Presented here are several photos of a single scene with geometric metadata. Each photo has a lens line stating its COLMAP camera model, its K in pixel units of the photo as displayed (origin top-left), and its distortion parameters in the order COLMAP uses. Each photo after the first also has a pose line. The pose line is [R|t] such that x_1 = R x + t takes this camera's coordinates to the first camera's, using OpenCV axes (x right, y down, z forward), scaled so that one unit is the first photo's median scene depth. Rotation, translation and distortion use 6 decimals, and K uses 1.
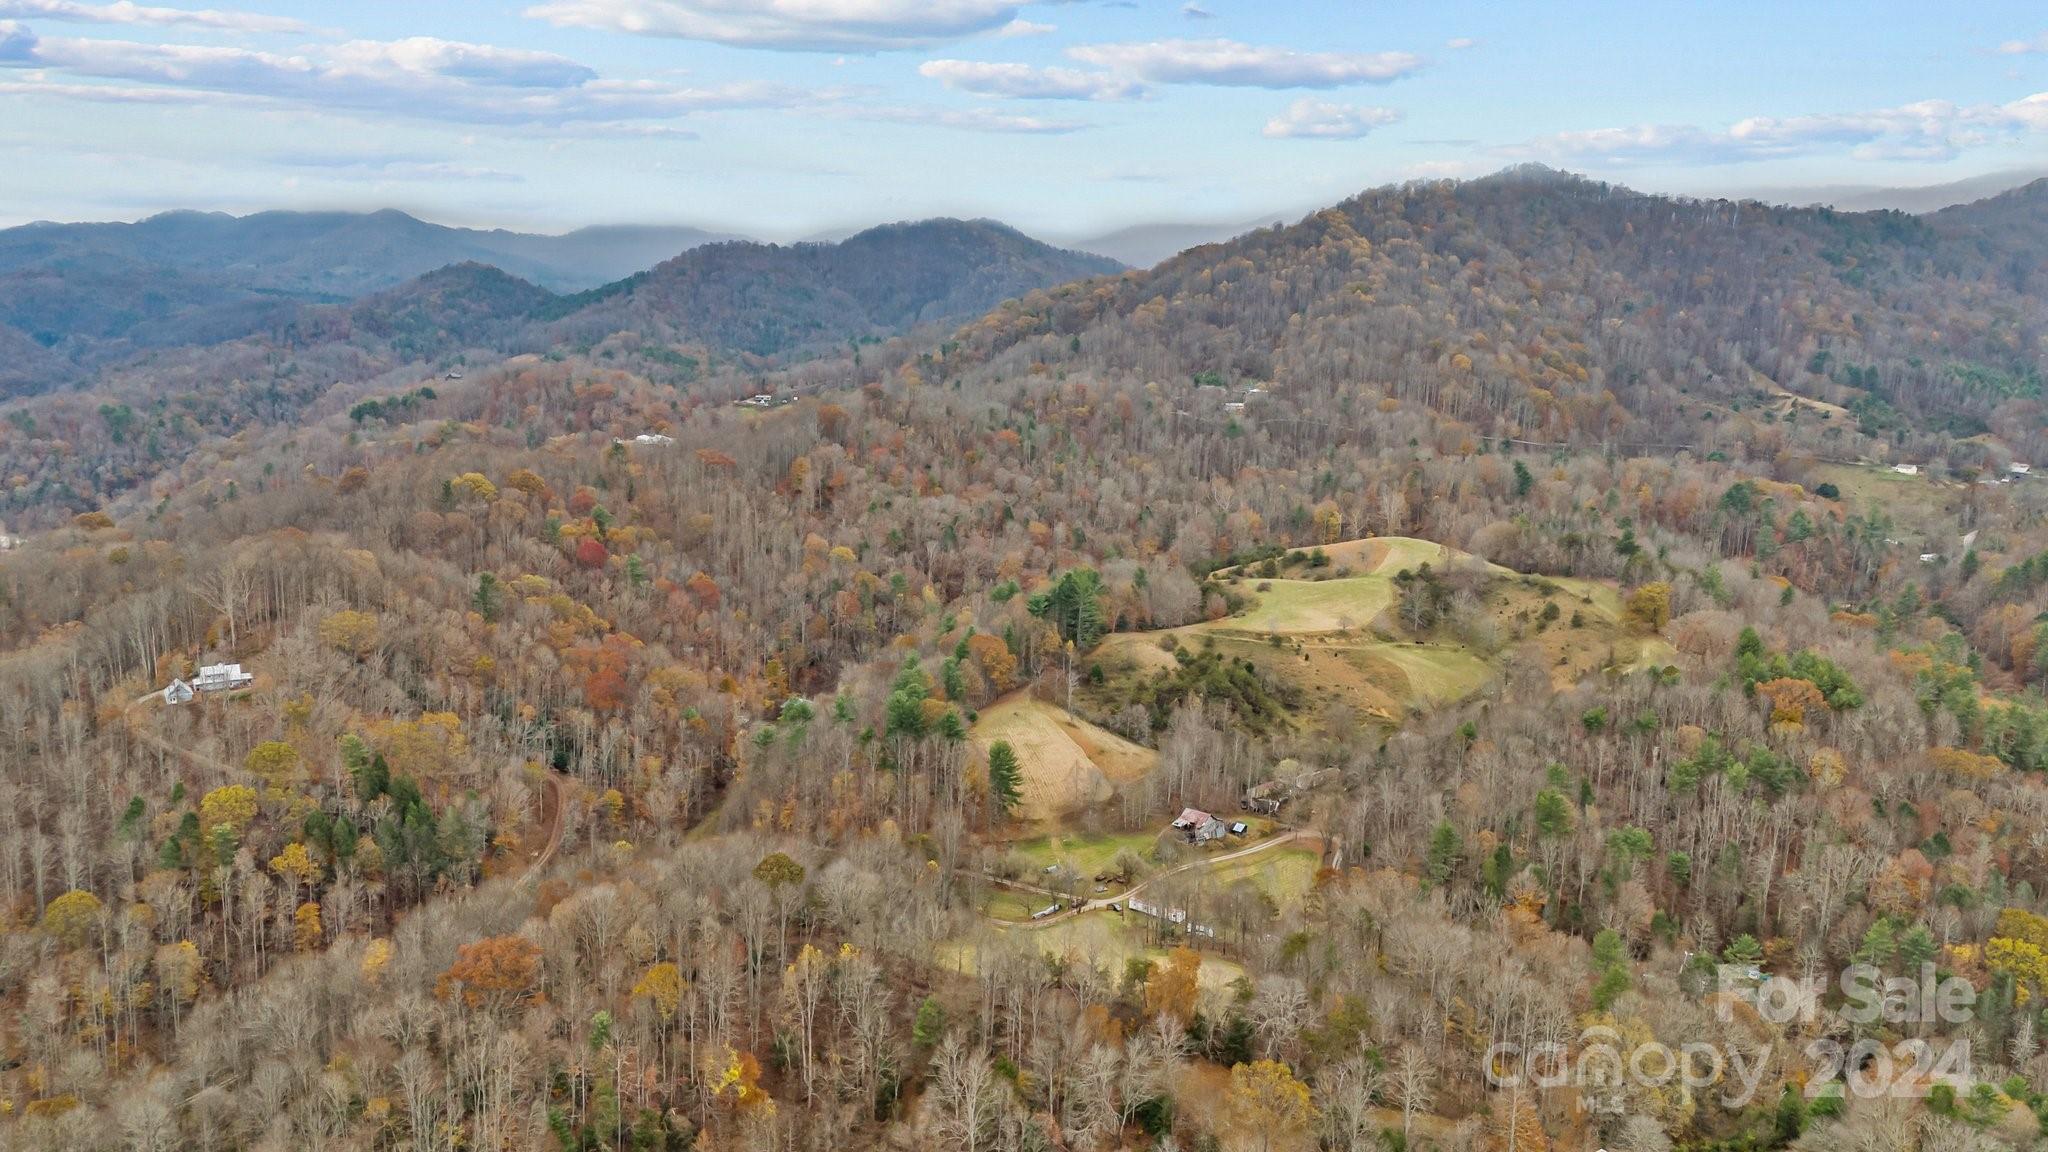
lens RADIAL K [[1563.9, 0, 977.3], [0, 1563.9, 576.8], [0, 0, 1]] dist [0.082344, -0.209917]
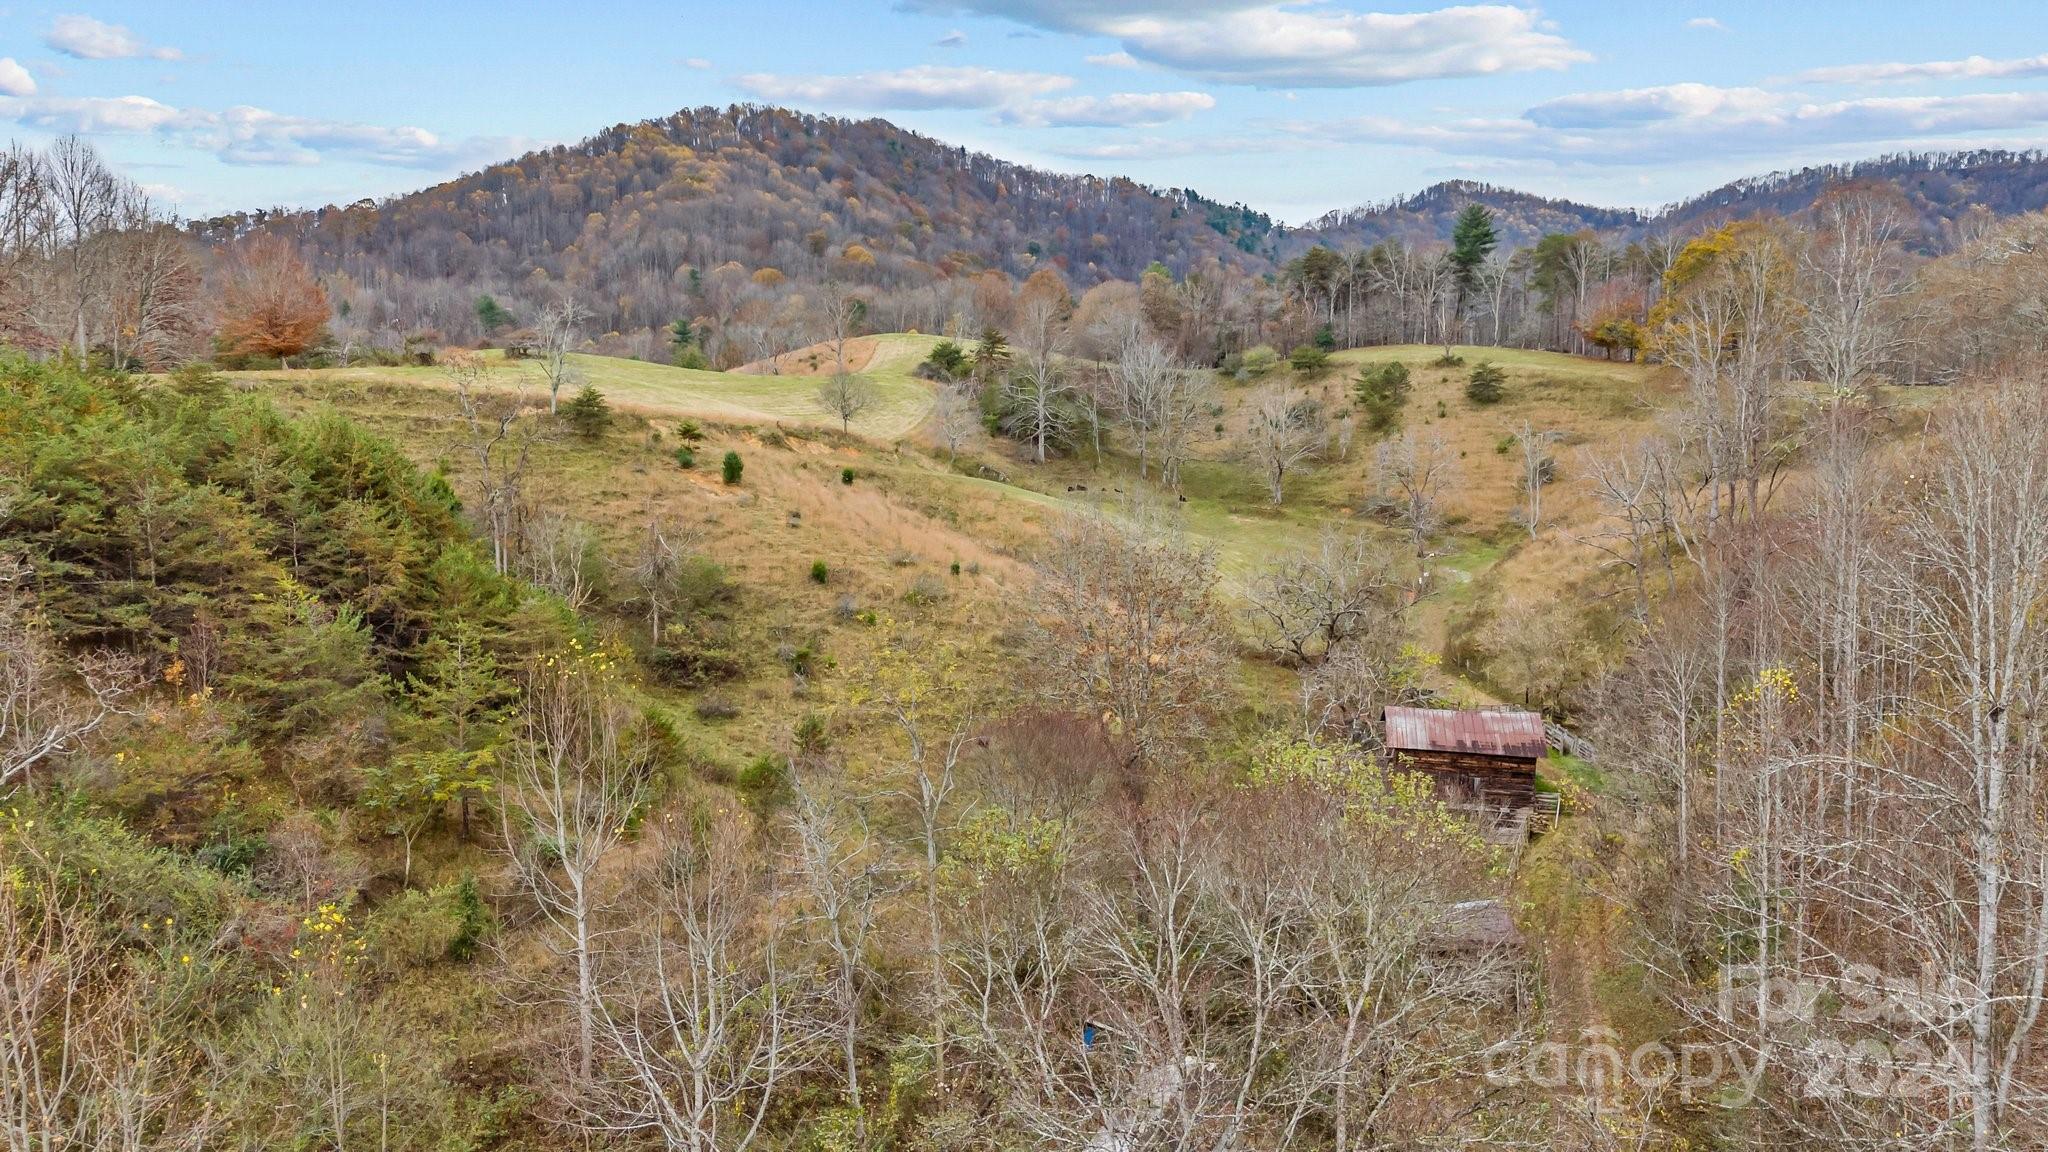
lens RADIAL K [[1510.0, 0, 1027.6], [0, 1510.0, 564.3], [0, 0, 1]] dist [0.079045, -0.067313]
pose [[0.892573, -0.065501, 0.446120, 0.107571], [0.109367, 0.991297, -0.073270, 0.058308], [-0.437438, 0.114190, 0.891969, 0.562003]]
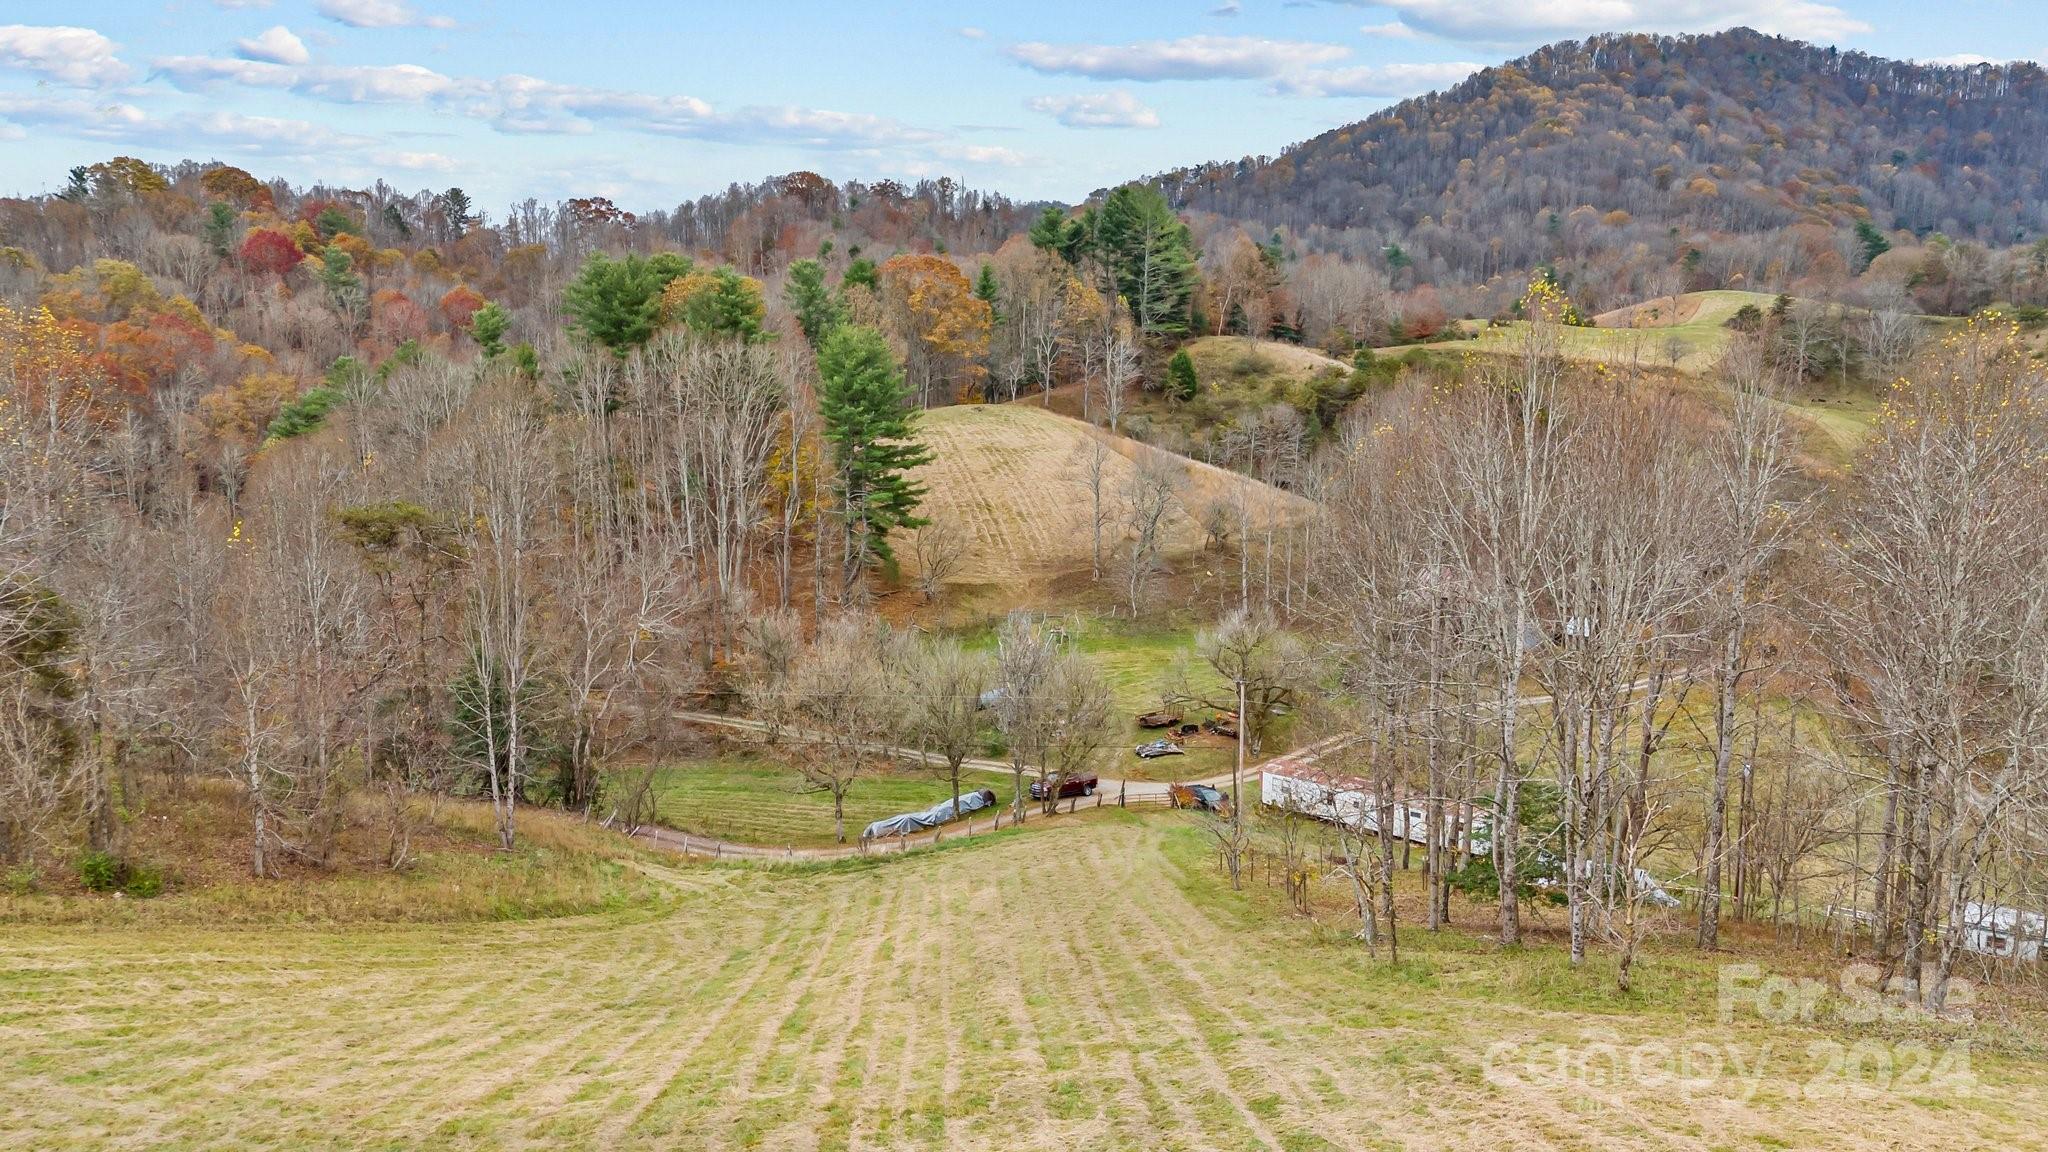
lens RADIAL K [[1510.0, 0, 1027.6], [0, 1510.0, 564.3], [0, 0, 1]] dist [0.079045, -0.067313]
pose [[0.998684, -0.009402, -0.050423, 0.034134], [0.007499, 0.999257, -0.037799, 0.086179], [0.050741, 0.037372, 0.998012, 0.361113]]
